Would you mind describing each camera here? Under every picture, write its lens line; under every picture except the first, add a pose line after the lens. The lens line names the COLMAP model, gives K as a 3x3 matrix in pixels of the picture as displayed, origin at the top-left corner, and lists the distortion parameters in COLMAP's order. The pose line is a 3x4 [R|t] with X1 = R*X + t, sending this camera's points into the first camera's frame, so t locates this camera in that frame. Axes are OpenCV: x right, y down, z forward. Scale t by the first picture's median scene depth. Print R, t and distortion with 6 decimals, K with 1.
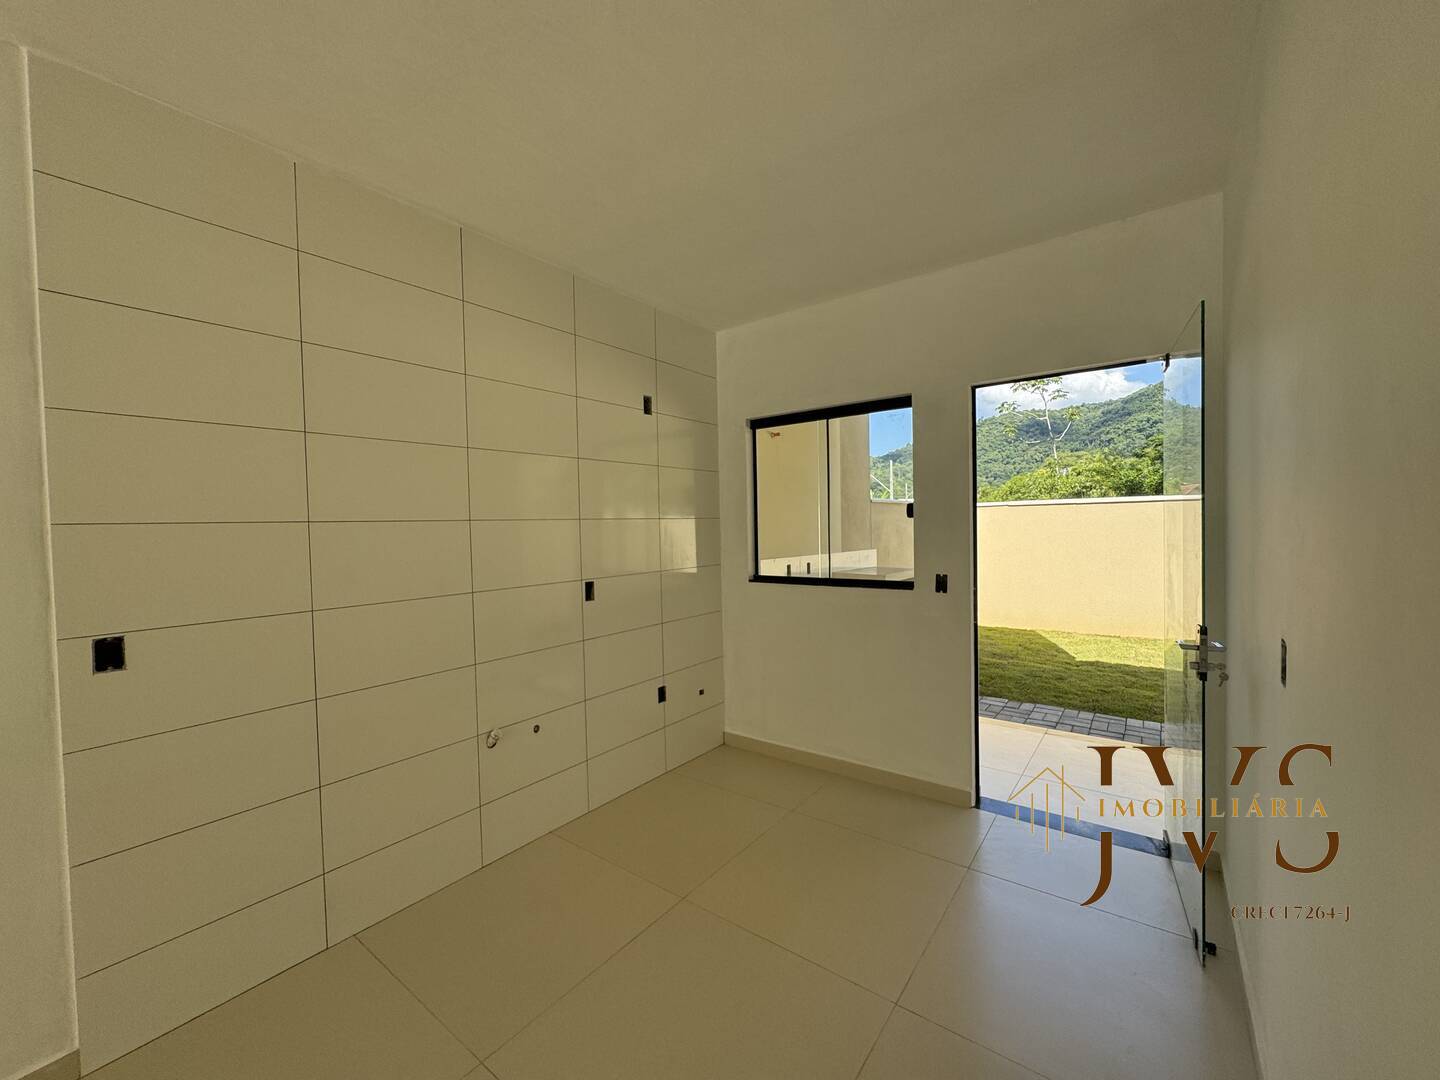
lens RADIAL K [[578.9, 0, 714.8], [0, 578.9, 539.4], [0, 0, 1]] dist [-0.003266, 0.000828]
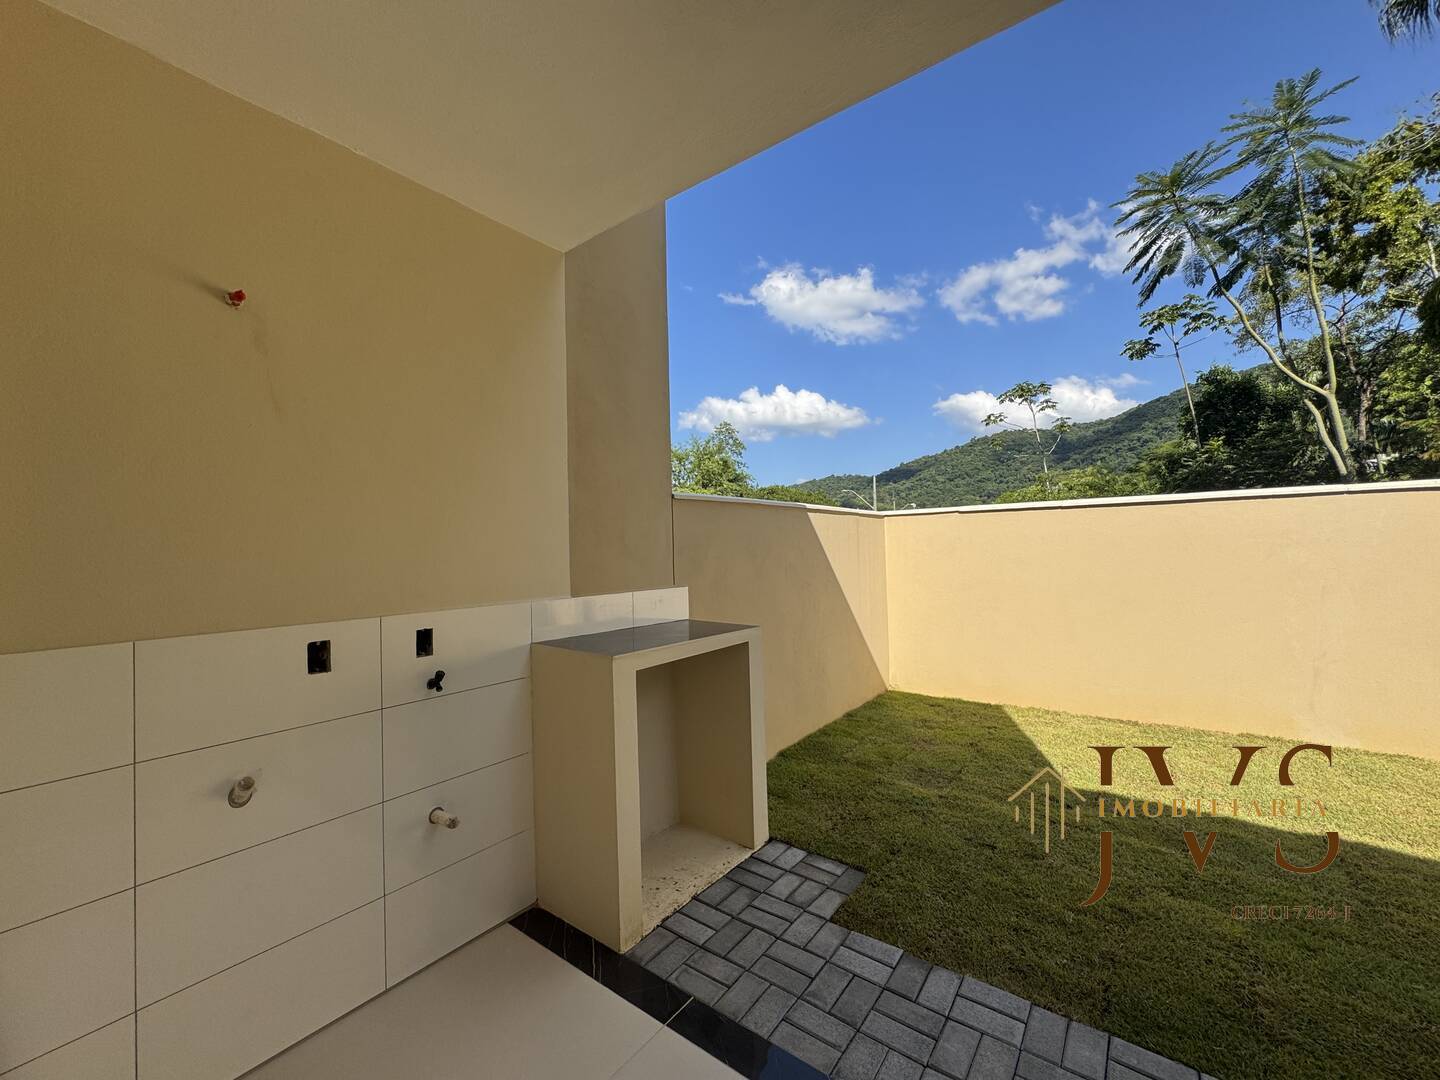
lens RADIAL K [[578.9, 0, 718.4], [0, 578.9, 538.7], [0, 0, 1]] dist [-0.003266, 0.000828]
pose [[0.999925, -0.004537, 0.011346, 0.530473], [0.004946, 0.999329, -0.036296, -0.013875], [-0.011174, 0.036350, 0.999277, 0.816773]]
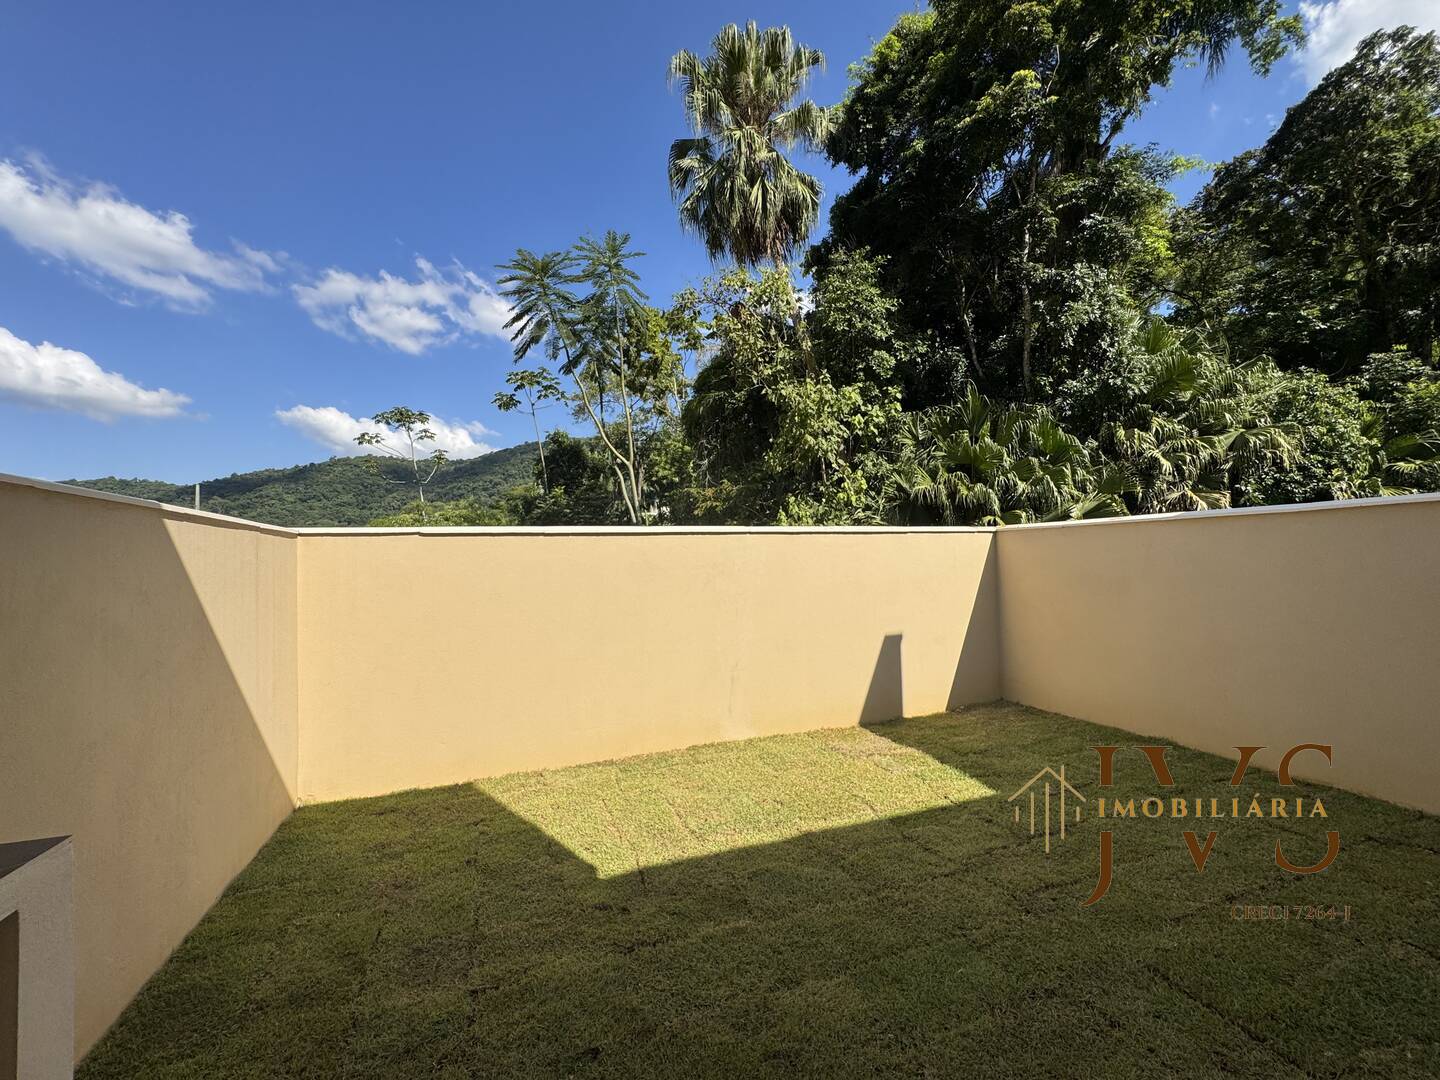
lens RADIAL K [[578.9, 0, 719.4], [0, 578.9, 537.9], [0, 0, 1]] dist [-0.003266, 0.000828]
pose [[0.522235, 0.040380, 0.851845, 0.520456], [0.032684, 0.997197, -0.067307, -0.032099], [-0.852175, 0.062991, 0.519451, 1.239177]]
